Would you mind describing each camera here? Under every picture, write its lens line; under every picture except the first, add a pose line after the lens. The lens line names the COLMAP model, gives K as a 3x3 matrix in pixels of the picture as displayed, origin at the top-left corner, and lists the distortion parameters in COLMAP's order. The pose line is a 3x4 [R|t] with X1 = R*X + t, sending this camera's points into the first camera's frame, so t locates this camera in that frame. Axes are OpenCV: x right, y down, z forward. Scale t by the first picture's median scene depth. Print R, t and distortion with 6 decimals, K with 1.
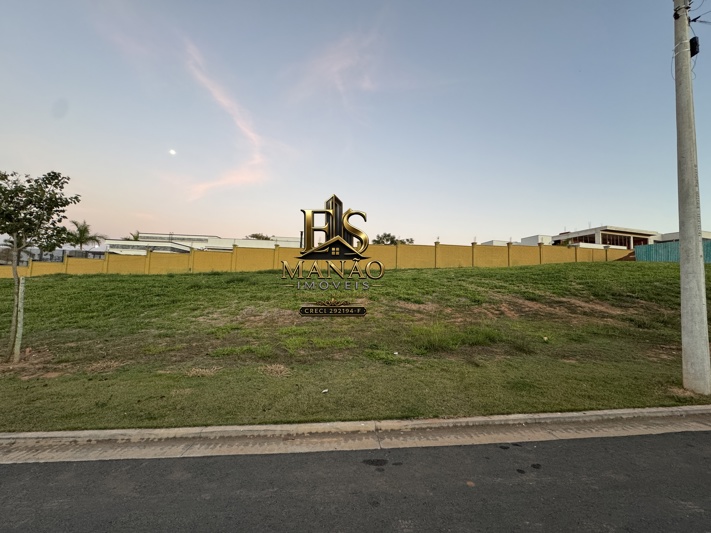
lens RADIAL K [[281.7, 0, 353.7], [0, 281.7, 268.3], [0, 0, 1]] dist [-0.002677, -0.000380]
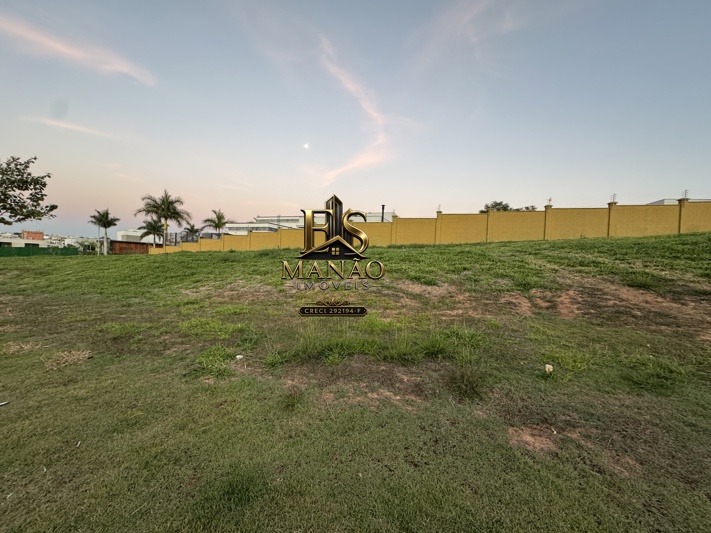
lens RADIAL K [[281.7, 0, 353.8], [0, 281.7, 269.9], [0, 0, 1]] dist [-0.002677, -0.000380]
pose [[0.916772, 0.018854, -0.398965, 0.388674], [0.014466, 0.996662, 0.080341, 0.030536], [0.399148, -0.079426, 0.913440, 0.312044]]
